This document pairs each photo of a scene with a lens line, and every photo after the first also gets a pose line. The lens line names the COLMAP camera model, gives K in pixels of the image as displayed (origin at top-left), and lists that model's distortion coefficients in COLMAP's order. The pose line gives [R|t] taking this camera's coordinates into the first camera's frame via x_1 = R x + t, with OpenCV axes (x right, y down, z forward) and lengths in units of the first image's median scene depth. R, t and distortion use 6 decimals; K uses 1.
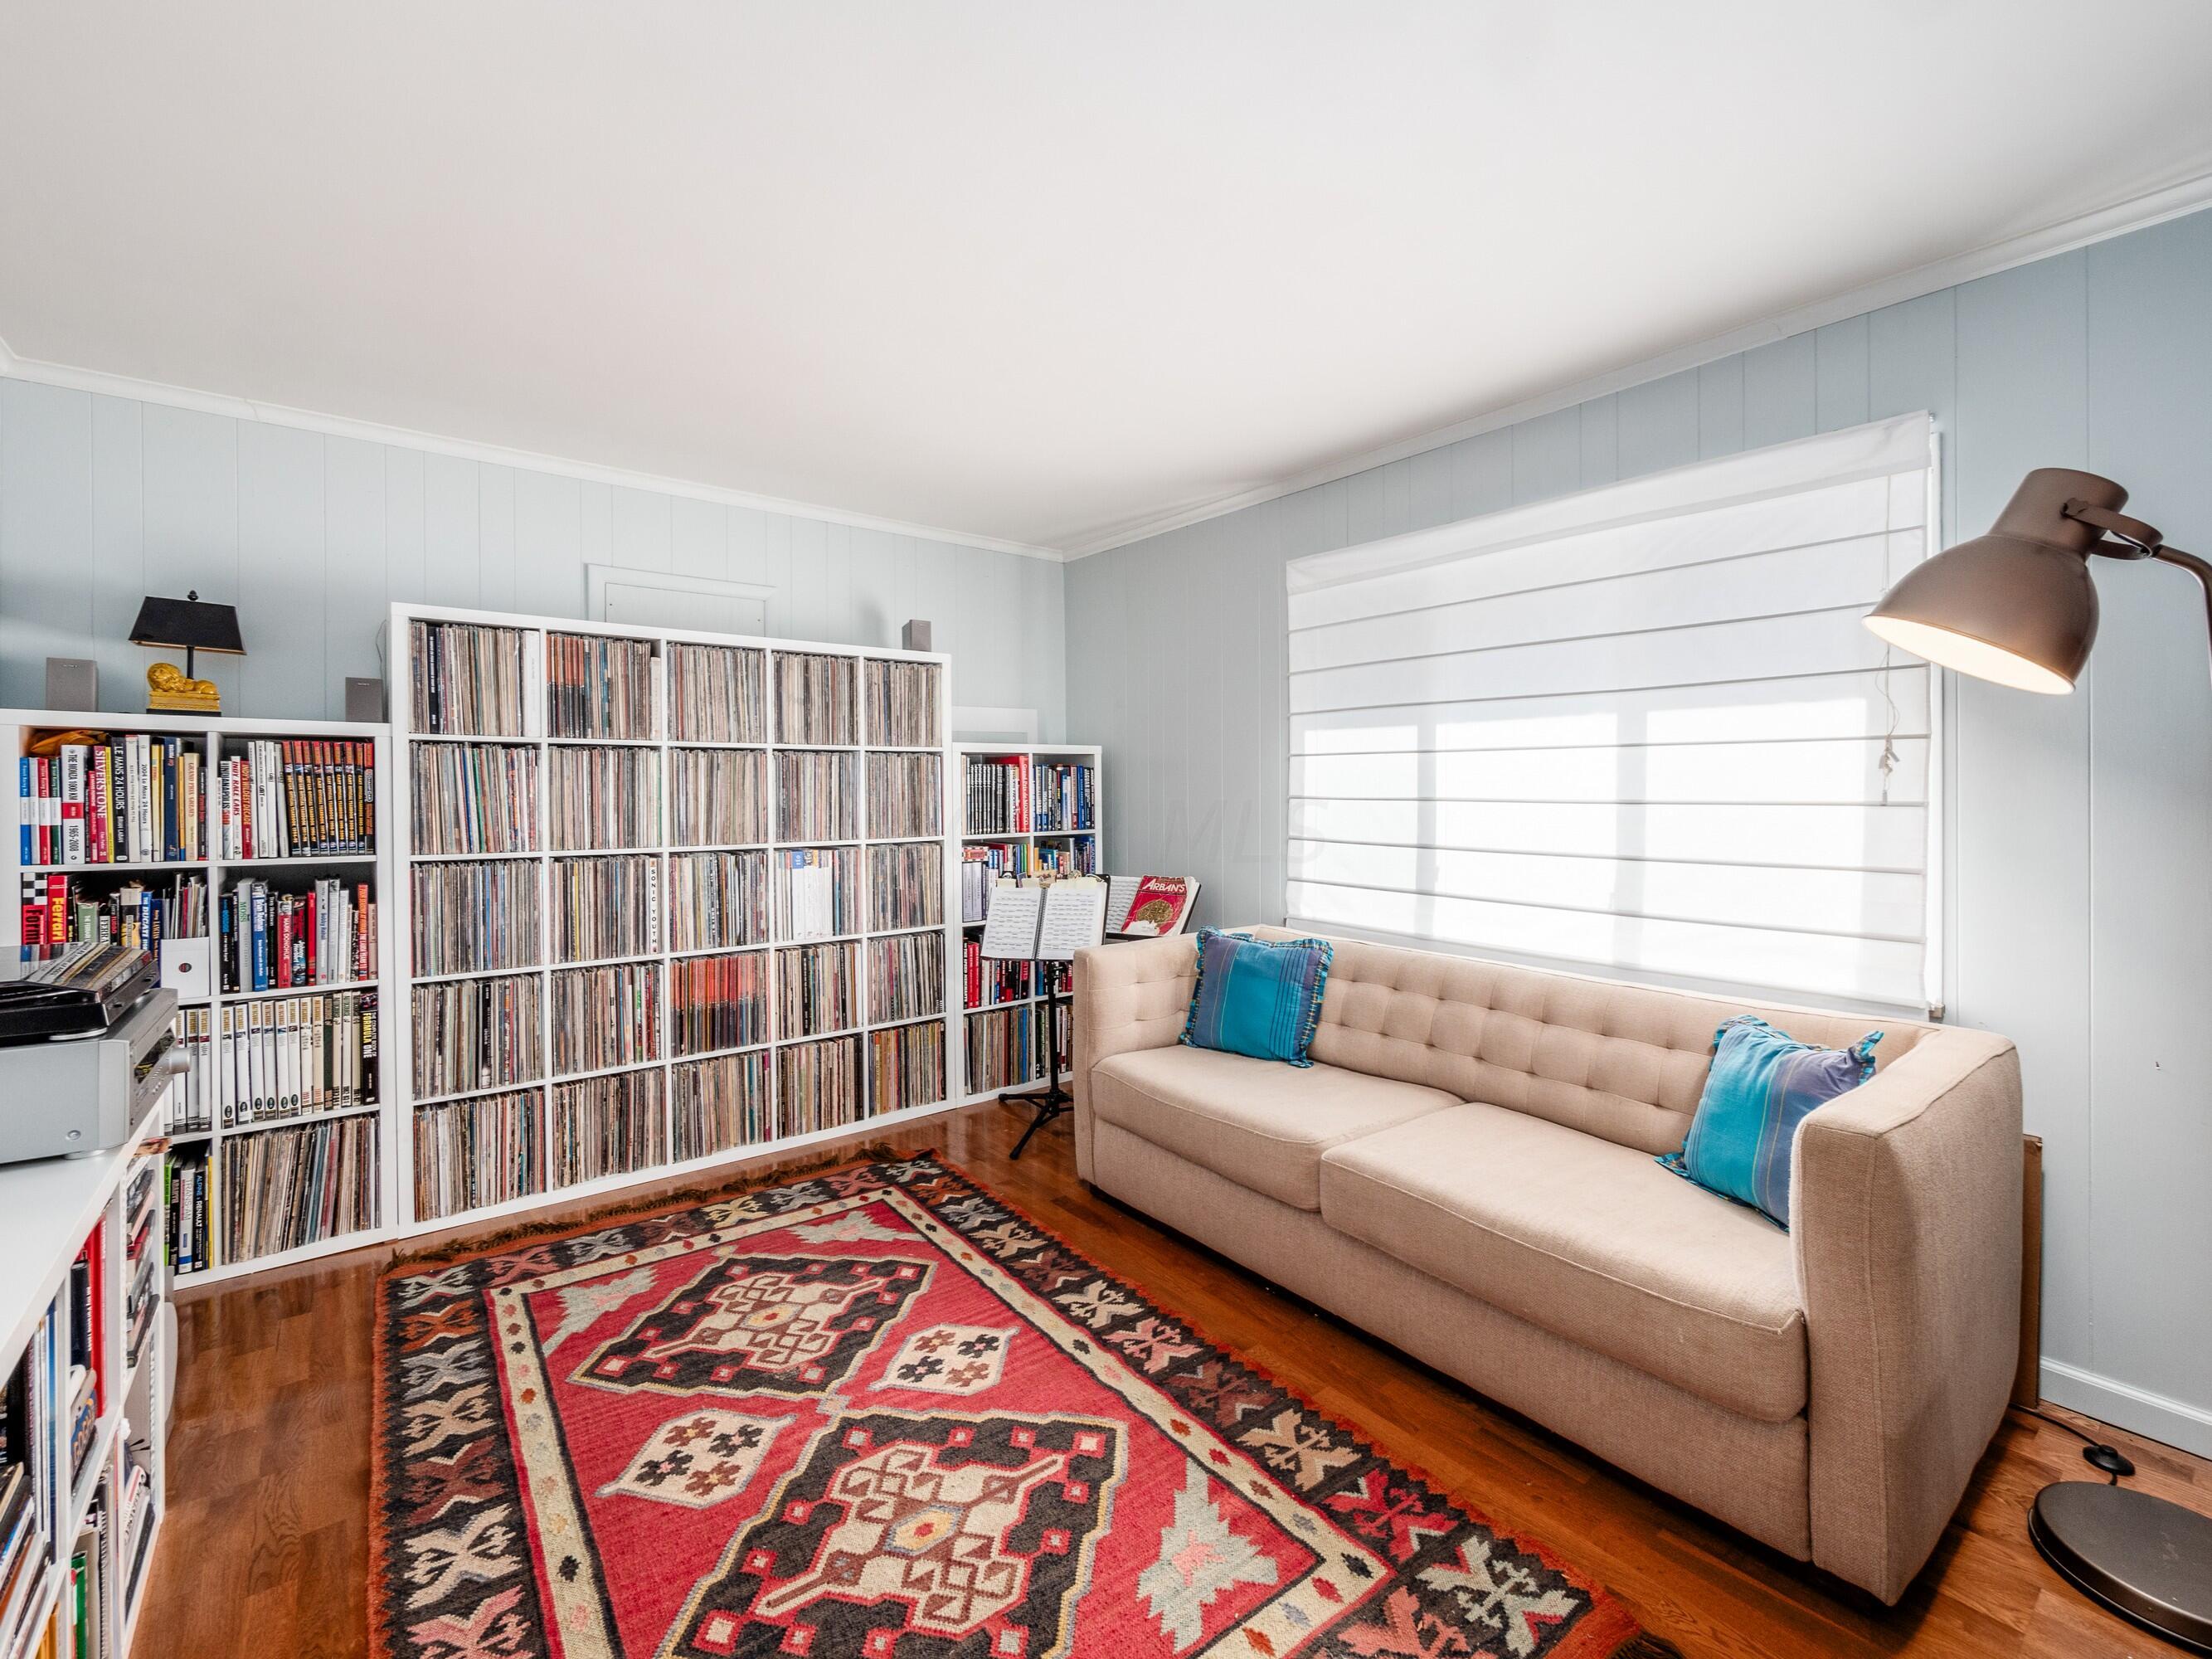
lens RADIAL K [[978.7, 0, 1072.3], [0, 978.7, 786.7], [0, 0, 1]] dist [-0.003509, 0.000587]
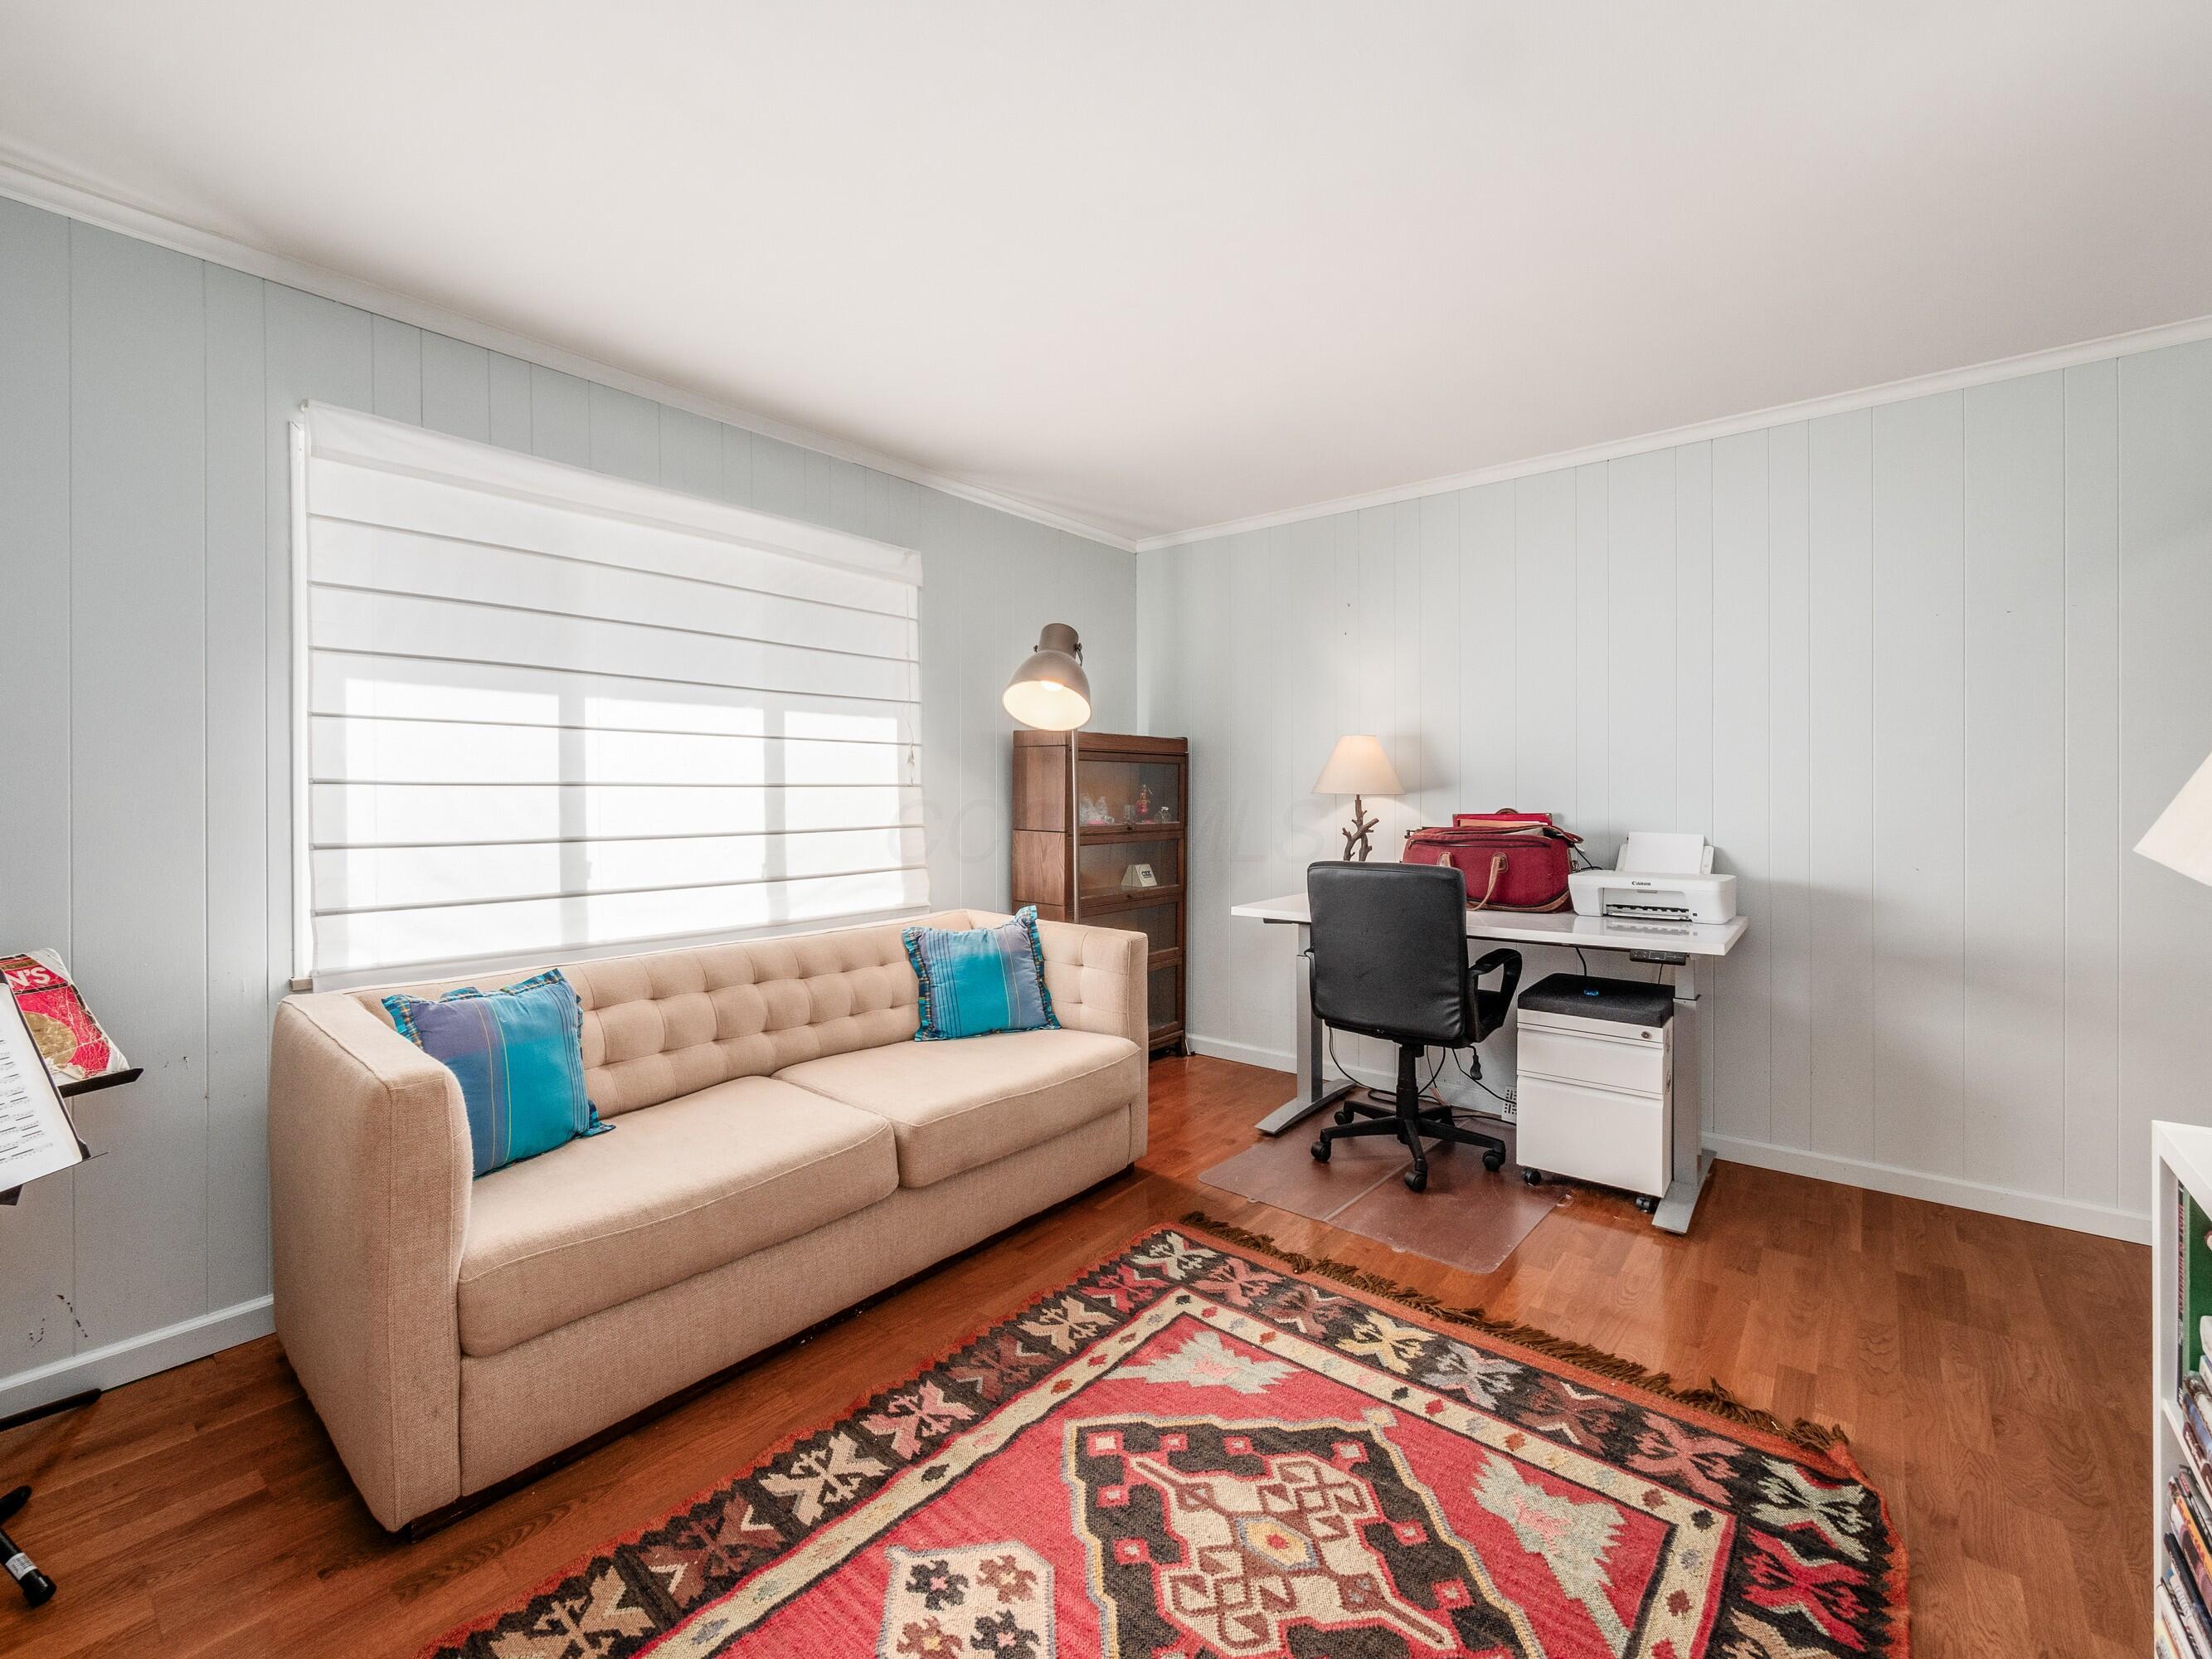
lens RADIAL K [[953.3, 0, 1099.2], [0, 953.3, 791.6], [0, 0, 1]] dist [-0.004470, 0.000513]
pose [[-0.244789, 0.003121, 0.969571, -0.604474], [0.005004, 0.999986, -0.001955, 0.025785], [-0.969563, 0.004373, -0.244801, 0.841096]]
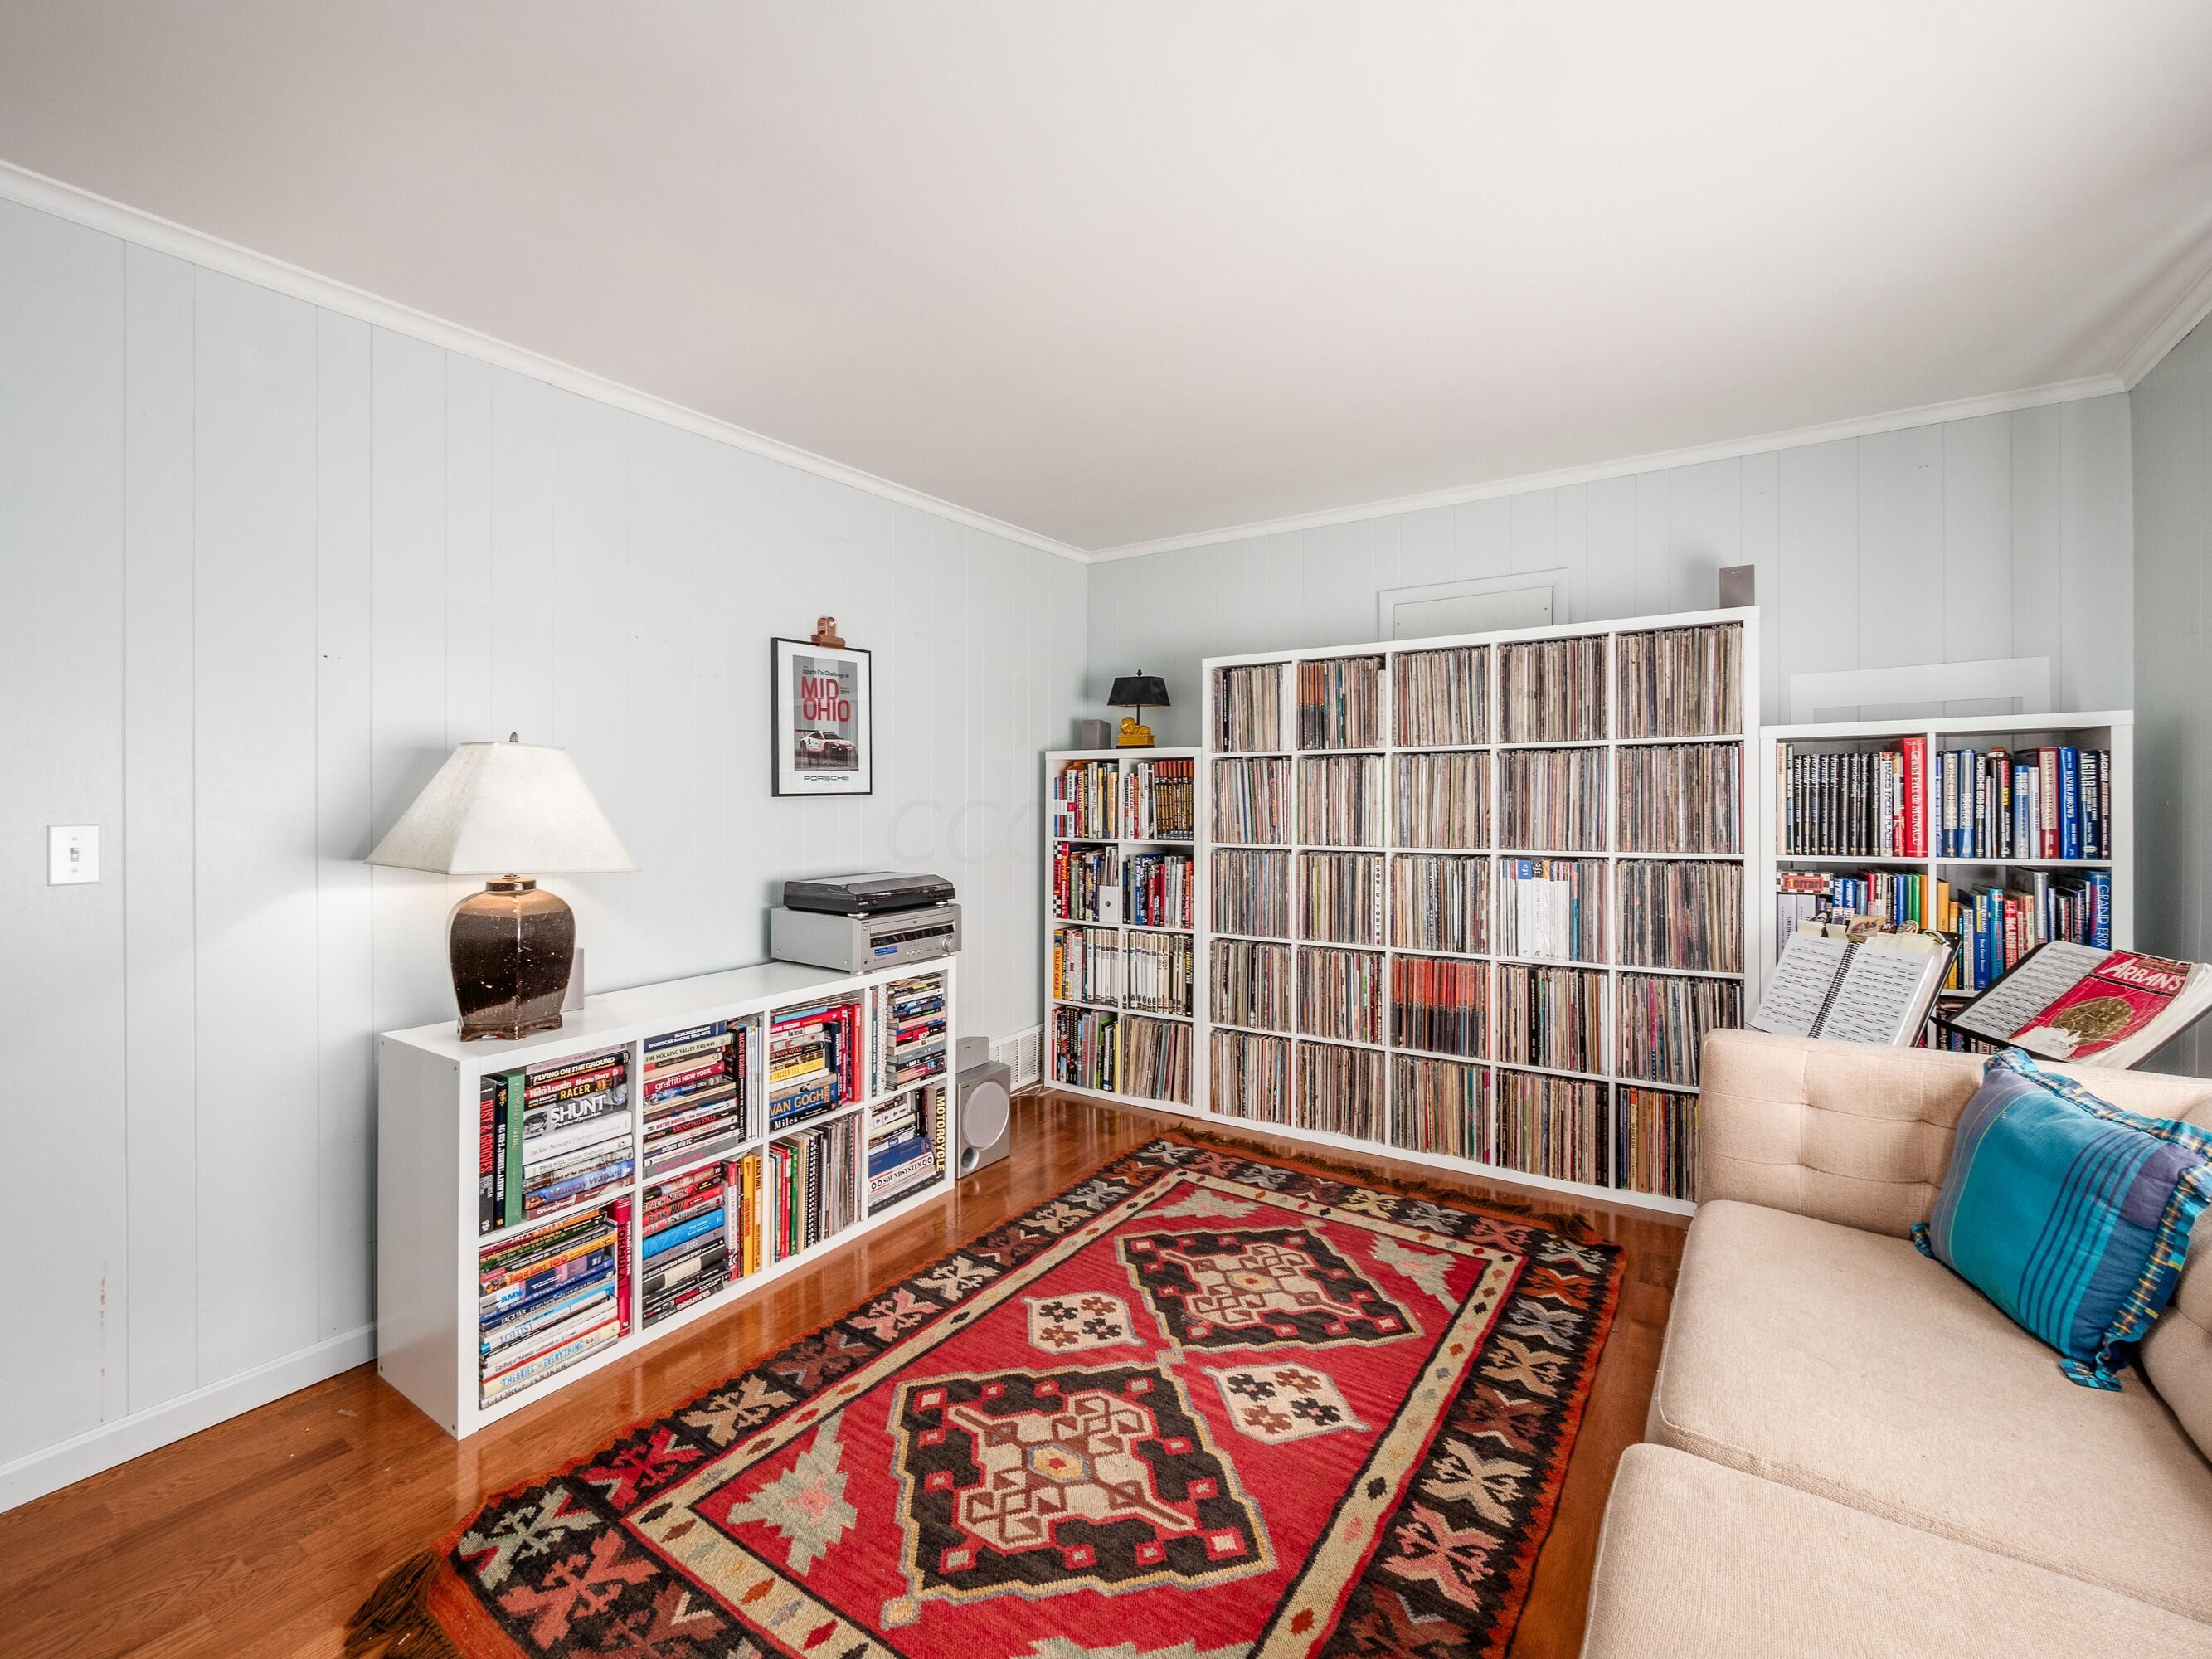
lens RADIAL K [[953.3, 0, 1099.2], [0, 953.3, 791.6], [0, 0, 1]] dist [-0.004470, 0.000513]
pose [[0.320829, -0.004540, -0.947126, 0.540592], [0.008828, 0.999959, -0.001803, 0.000273], [0.947096, -0.007782, 0.320856, 0.428032]]
